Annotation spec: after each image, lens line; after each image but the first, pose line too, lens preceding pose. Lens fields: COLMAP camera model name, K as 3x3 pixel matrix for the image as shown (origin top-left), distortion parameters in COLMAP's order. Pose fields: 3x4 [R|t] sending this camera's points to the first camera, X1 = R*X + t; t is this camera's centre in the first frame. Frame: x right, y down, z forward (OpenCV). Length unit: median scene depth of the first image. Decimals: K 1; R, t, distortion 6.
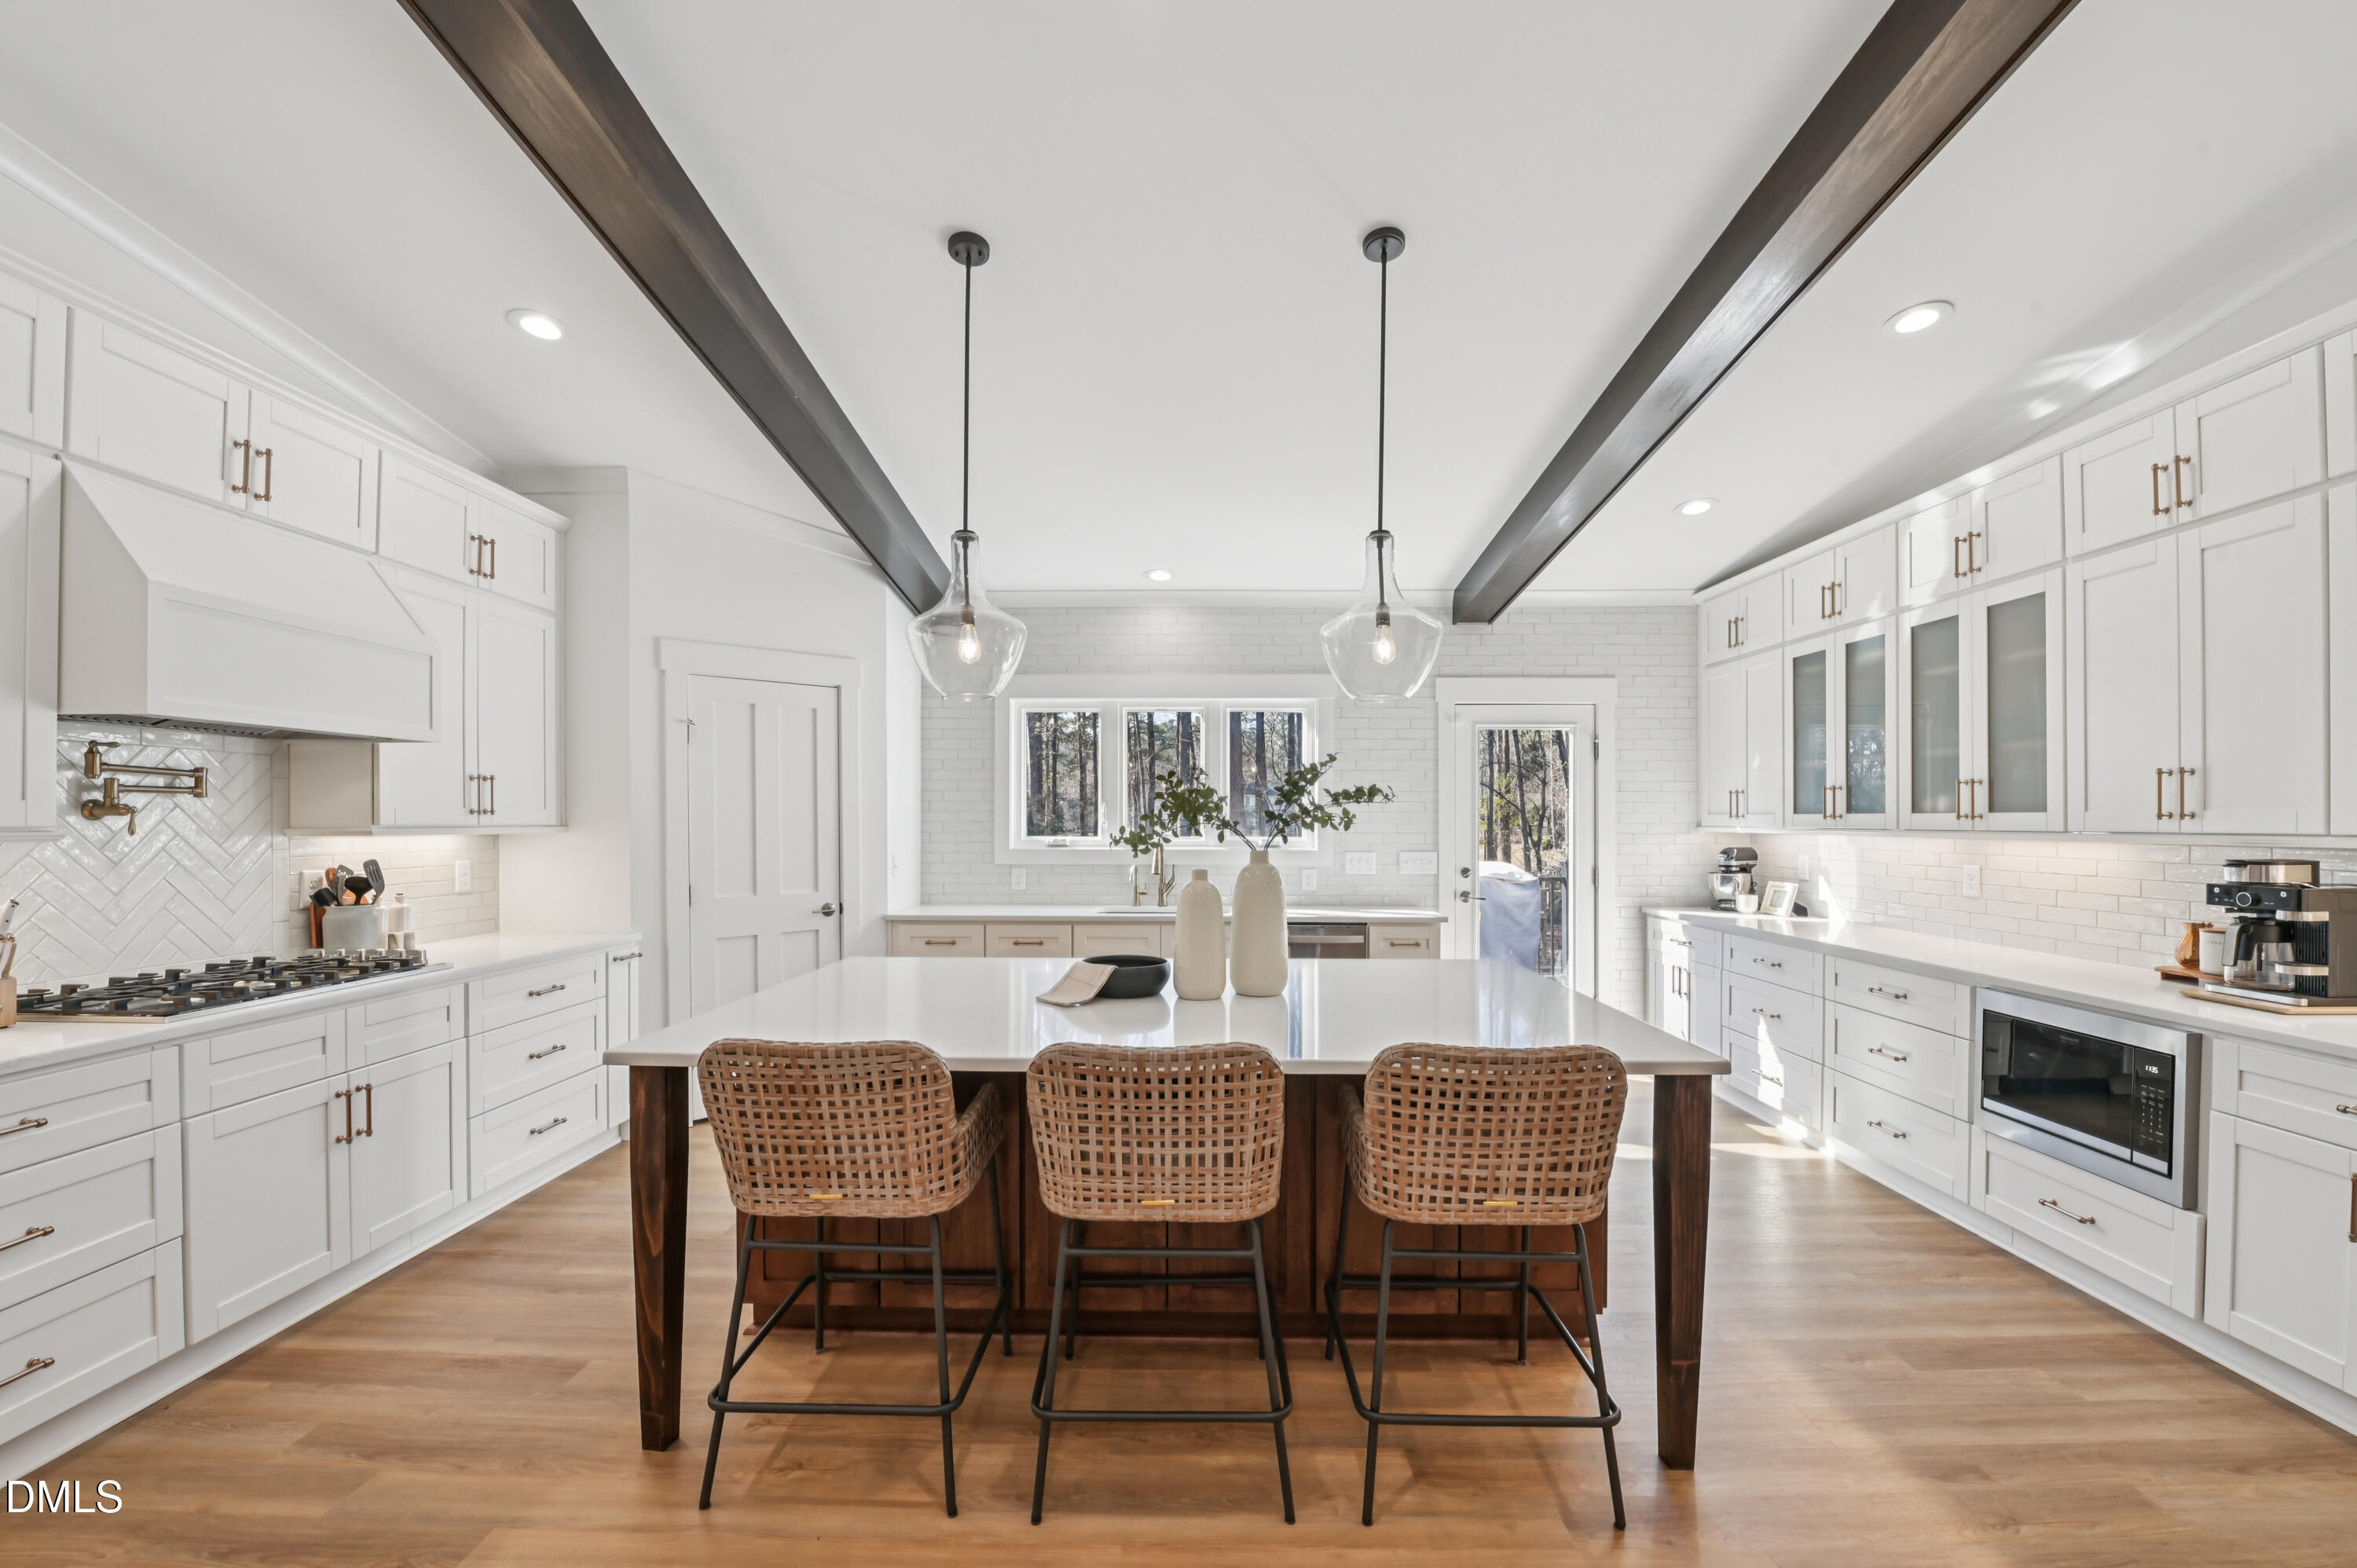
lens RADIAL K [[951.7, 0, 1180.4], [0, 951.7, 820.1], [0, 0, 1]] dist [-0.020248, -0.000647]
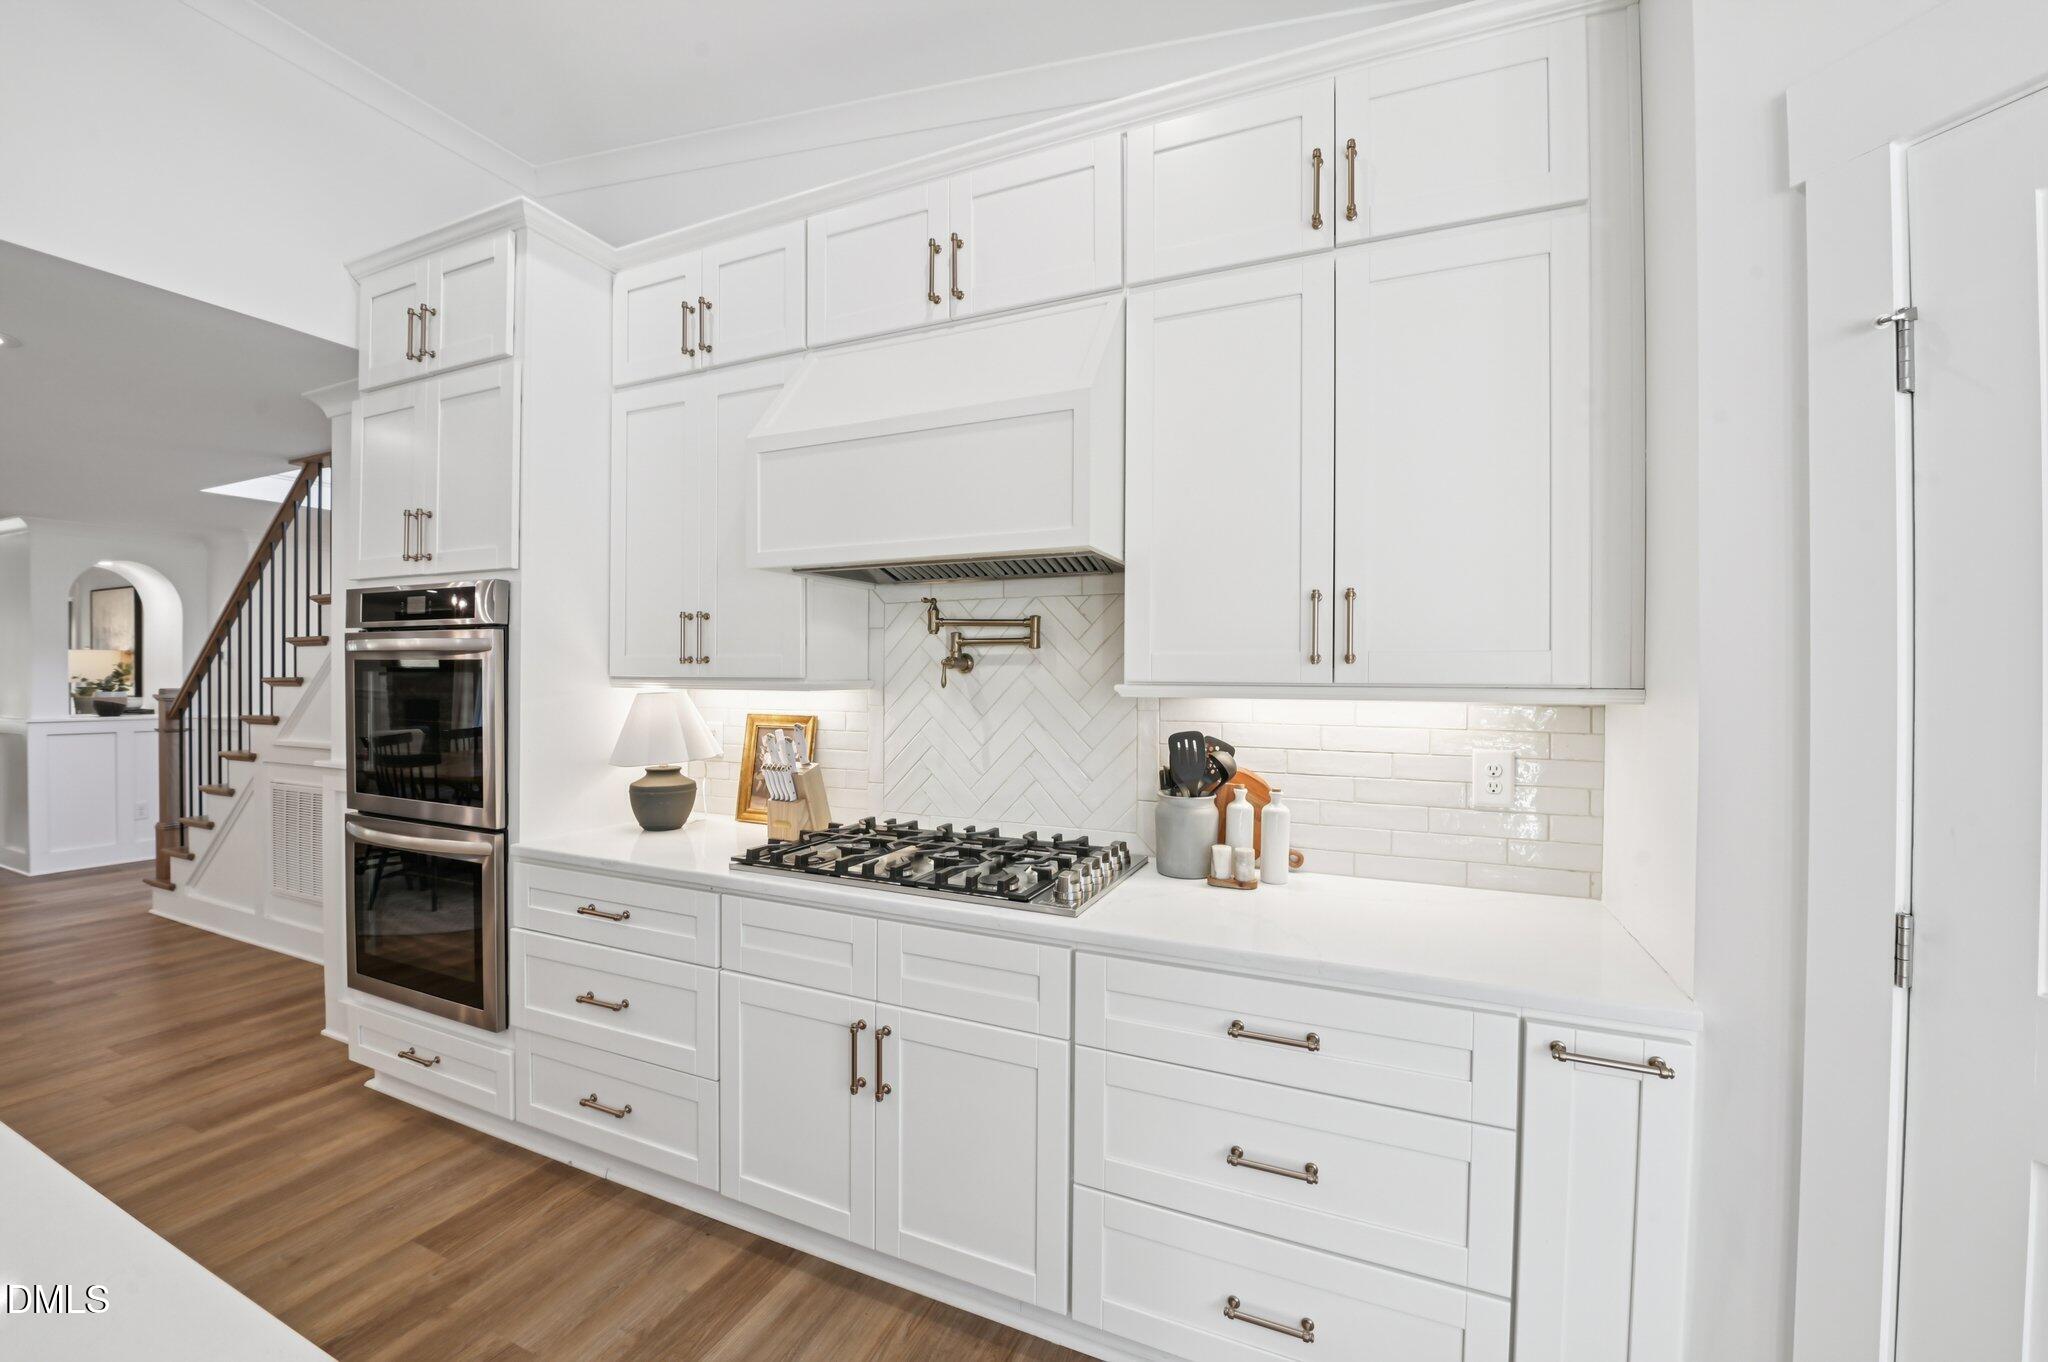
lens RADIAL K [[809.1, 0, 1029.5], [0, 809.1, 682.5], [0, 0, 1]] dist [-0.016806, -0.000302]
pose [[-0.396681, 0.004554, -0.917945, -0.256101], [-0.006295, 0.999951, 0.007681, 0.002389], [0.917935, 0.008825, -0.396632, 1.047121]]
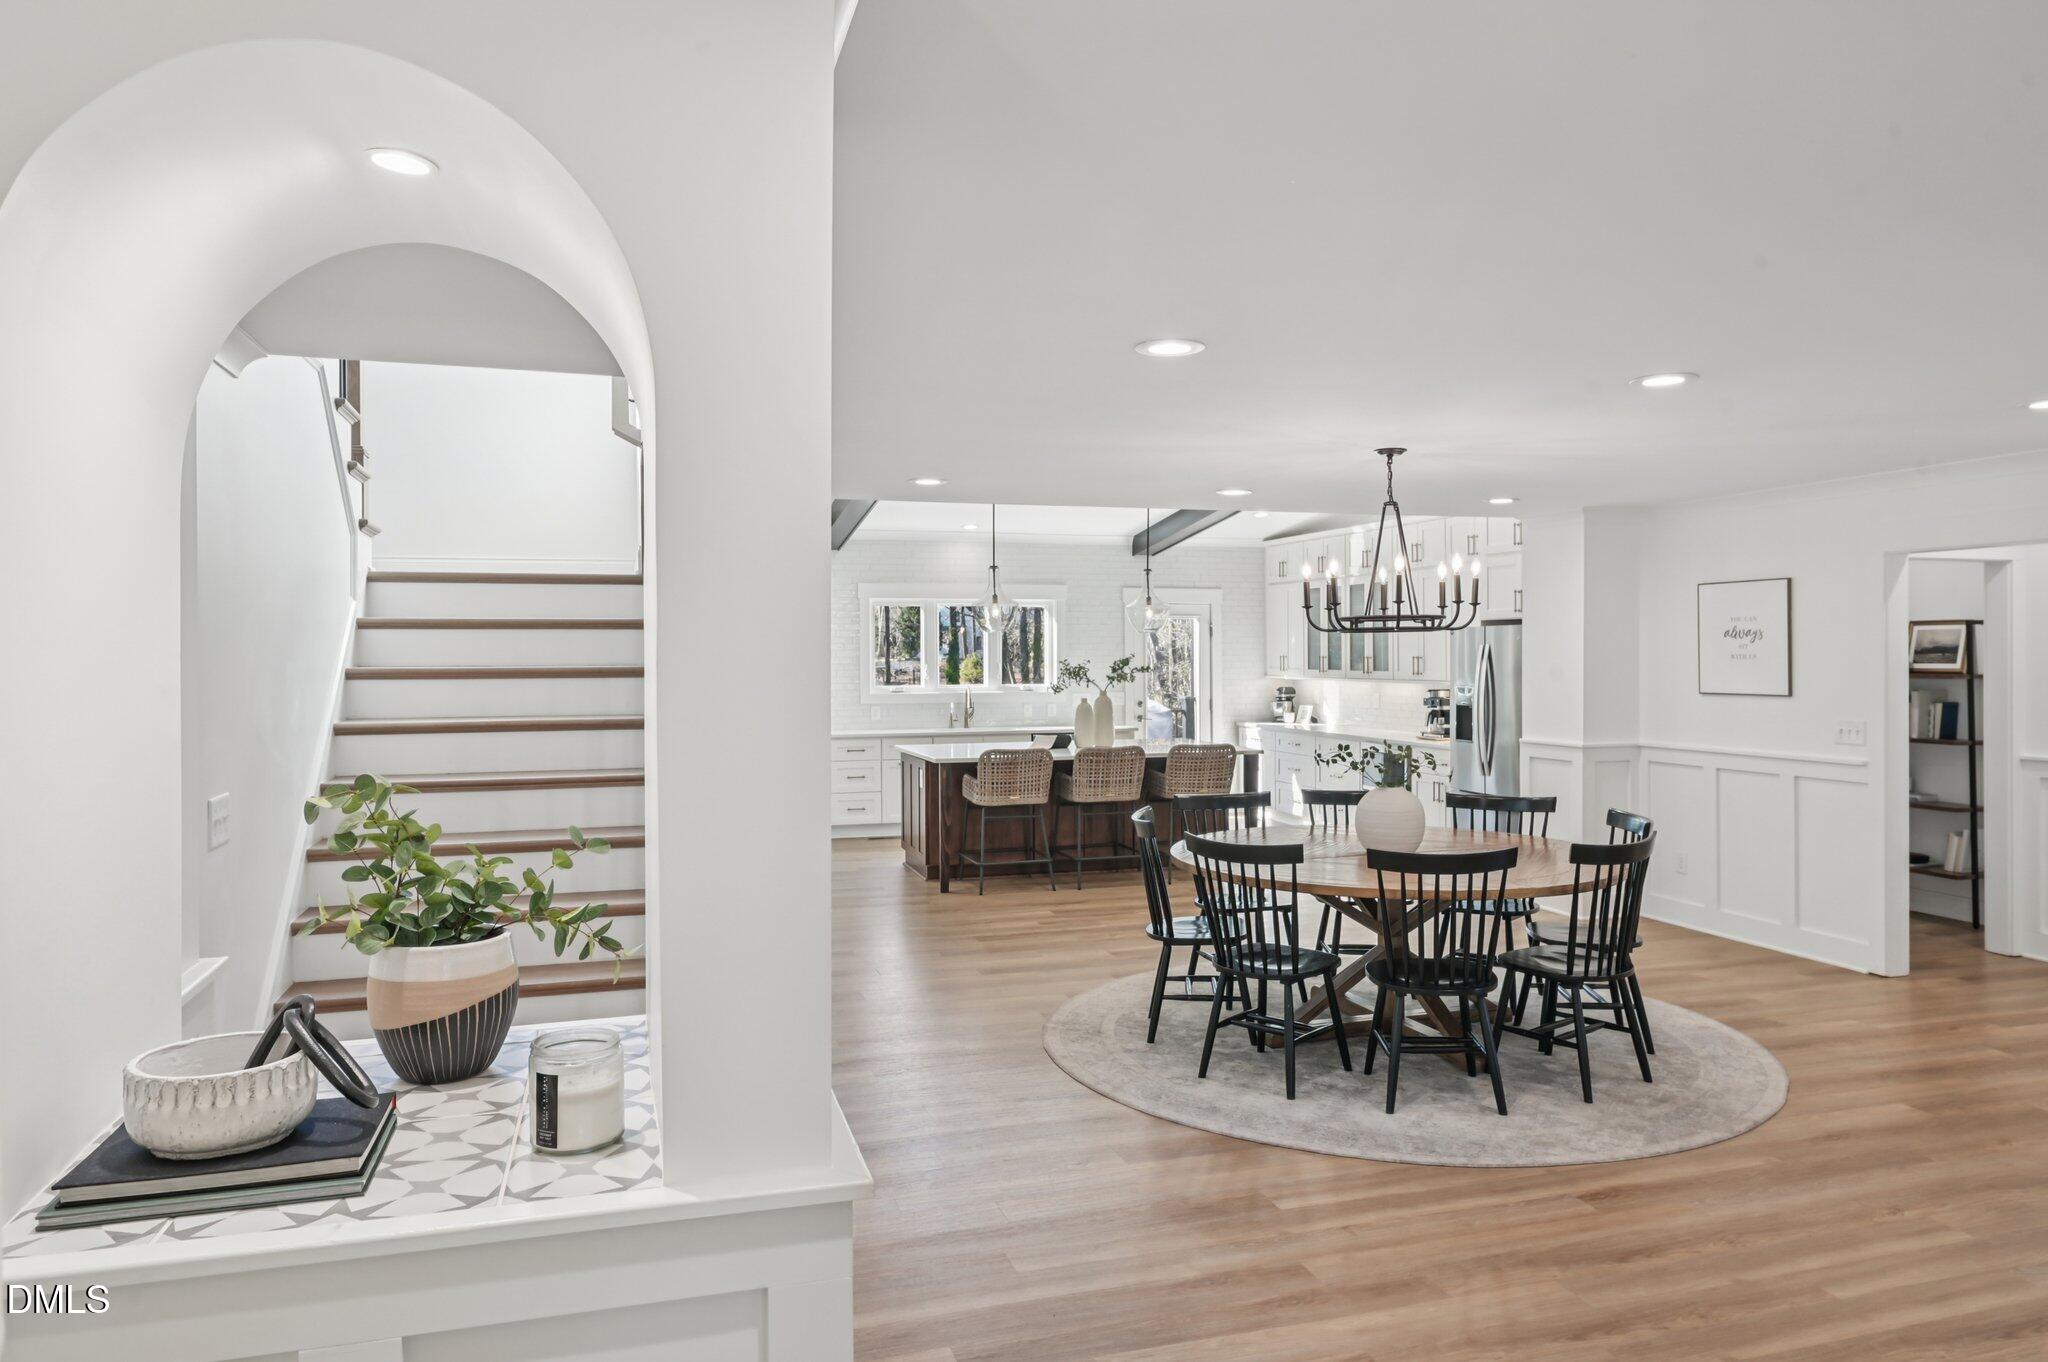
lens RADIAL K [[1343.5, 0, 1028.1], [0, 1343.5, 652.6], [0, 0, 1]] dist [-0.005696, -0.001133]
pose [[0.953141, -0.005644, 0.302472, -0.947171], [0.005979, 0.999982, -0.000182, -0.056624], [-0.302466, 0.001982, 0.953158, -1.881700]]
